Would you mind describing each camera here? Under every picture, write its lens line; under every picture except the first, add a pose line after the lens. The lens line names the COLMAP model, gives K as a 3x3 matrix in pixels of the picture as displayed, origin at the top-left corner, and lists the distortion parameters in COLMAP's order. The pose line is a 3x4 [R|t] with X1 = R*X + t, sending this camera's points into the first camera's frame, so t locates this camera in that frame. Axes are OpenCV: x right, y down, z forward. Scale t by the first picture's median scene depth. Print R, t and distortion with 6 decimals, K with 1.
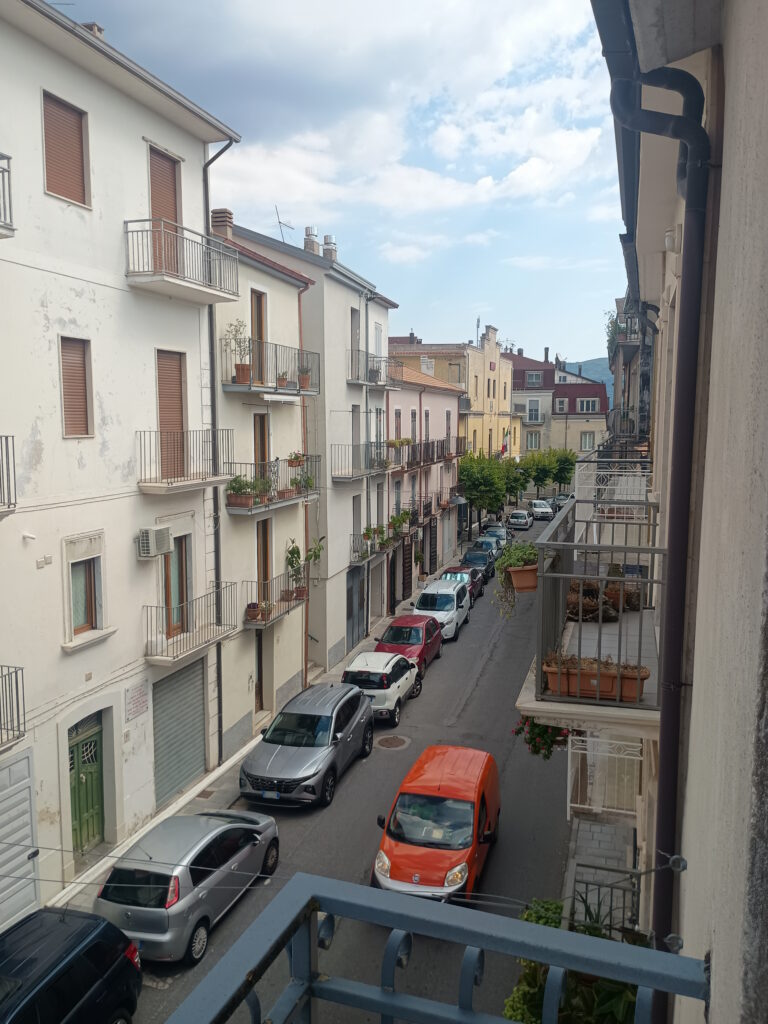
lens RADIAL K [[856.3, 0, 379.2], [0, 856.3, 512.4], [0, 0, 1]] dist [0.044907, -0.060168]
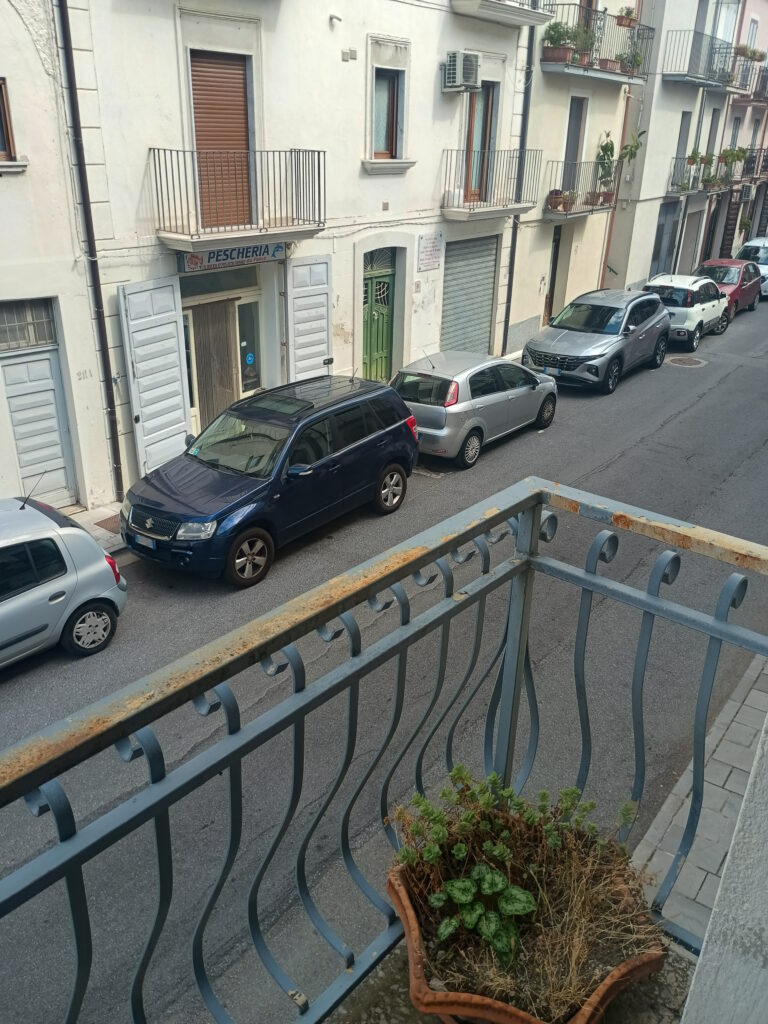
lens RADIAL K [[856.3, 0, 391.0], [0, 856.3, 514.7], [0, 0, 1]] dist [0.044907, -0.060168]
pose [[0.945783, 0.159754, -0.282794, 0.003107], [-0.062098, 0.943555, 0.325343, 0.161734], [0.318807, -0.290143, 0.902319, 0.006594]]
